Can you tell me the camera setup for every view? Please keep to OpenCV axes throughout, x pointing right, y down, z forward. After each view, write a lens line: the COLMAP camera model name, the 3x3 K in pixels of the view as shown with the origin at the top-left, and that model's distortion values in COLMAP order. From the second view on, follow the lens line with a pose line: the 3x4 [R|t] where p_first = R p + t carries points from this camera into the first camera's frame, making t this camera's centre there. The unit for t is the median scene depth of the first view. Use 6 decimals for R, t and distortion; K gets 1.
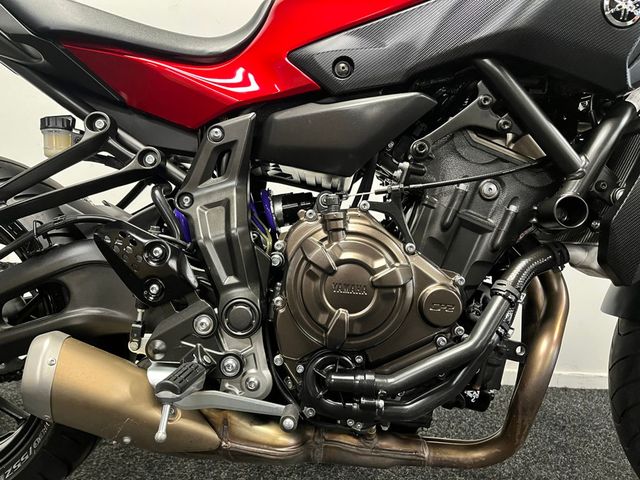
lens RADIAL K [[482.0, 0, 320.0], [0, 482.0, 240.0], [0, 0, 1]] dist [0.045320, -0.003841]
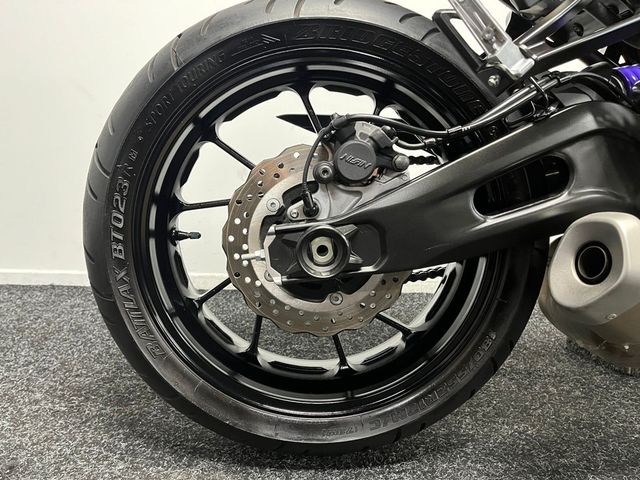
lens RADIAL K [[482.0, 0, 320.0], [0, 482.0, 240.0], [0, 0, 1]] dist [0.045320, -0.003841]
pose [[0.997398, -0.014732, 0.070564, -1.025204], [0.005908, 0.992306, 0.123666, 0.128855], [-0.071843, -0.122928, 0.989812, 0.239937]]
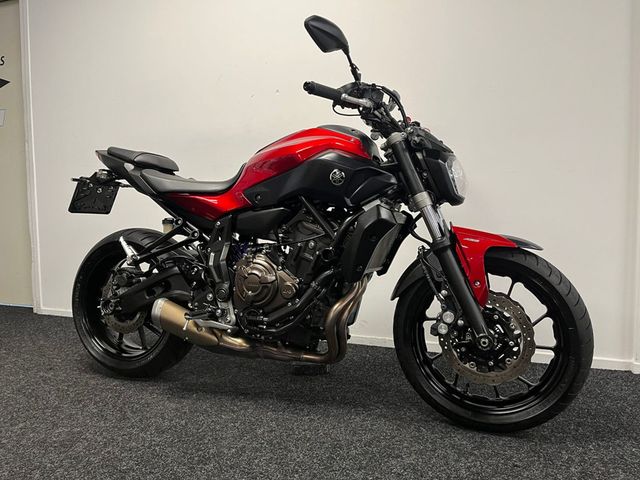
lens RADIAL K [[482.0, 0, 320.0], [0, 482.0, 240.0], [0, 0, 1]] dist [0.045320, -0.003841]
pose [[0.941403, -0.017283, -0.336841, 1.229460], [0.012684, 0.999794, -0.015850, -0.089659], [0.337046, 0.010648, 0.941428, -1.312073]]
